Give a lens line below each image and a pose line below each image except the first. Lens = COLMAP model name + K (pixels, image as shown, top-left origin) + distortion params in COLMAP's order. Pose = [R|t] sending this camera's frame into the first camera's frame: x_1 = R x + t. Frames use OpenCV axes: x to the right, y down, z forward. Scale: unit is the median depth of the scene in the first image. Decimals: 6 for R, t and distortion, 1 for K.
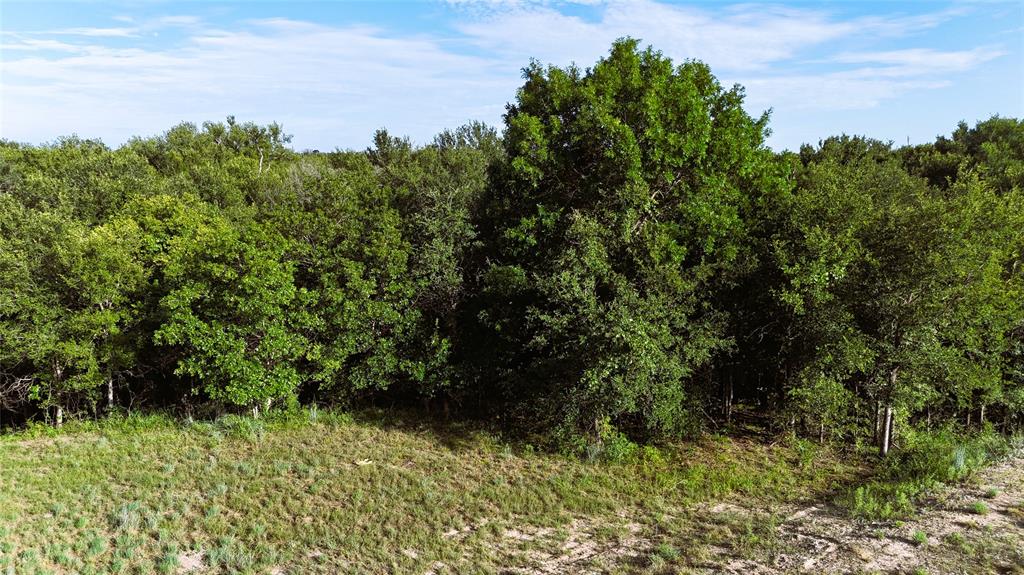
lens RADIAL K [[760.7, 0, 510.0], [0, 760.7, 286.9], [0, 0, 1]] dist [0.061642, -0.056411]
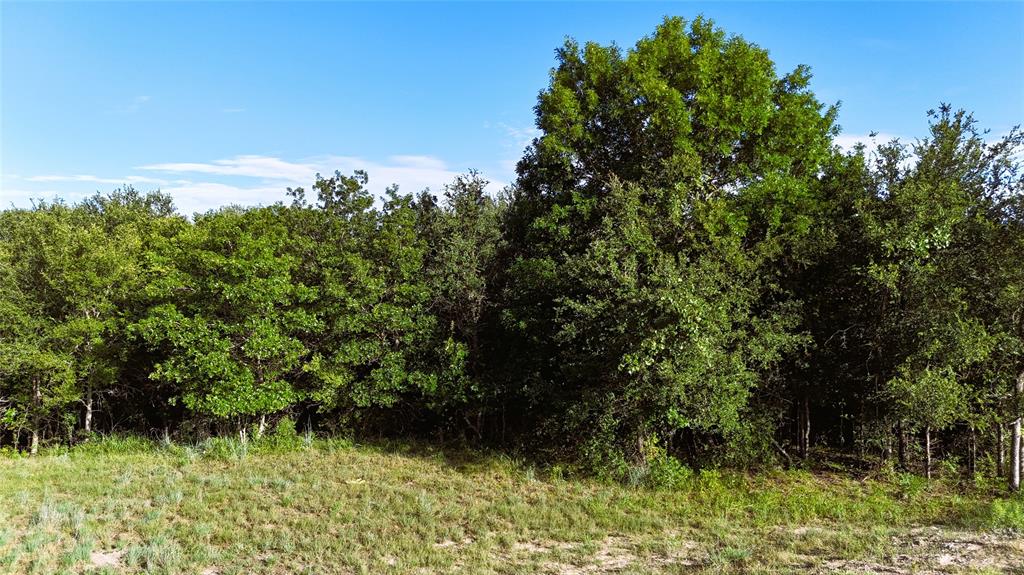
lens RADIAL K [[760.7, 0, 510.9], [0, 760.7, 290.6], [0, 0, 1]] dist [0.061642, -0.056411]
pose [[0.997590, 0.011509, -0.068421, 0.029789], [-0.022316, 0.986969, -0.159358, 0.151913], [0.065696, 0.160501, 0.984847, 0.163992]]
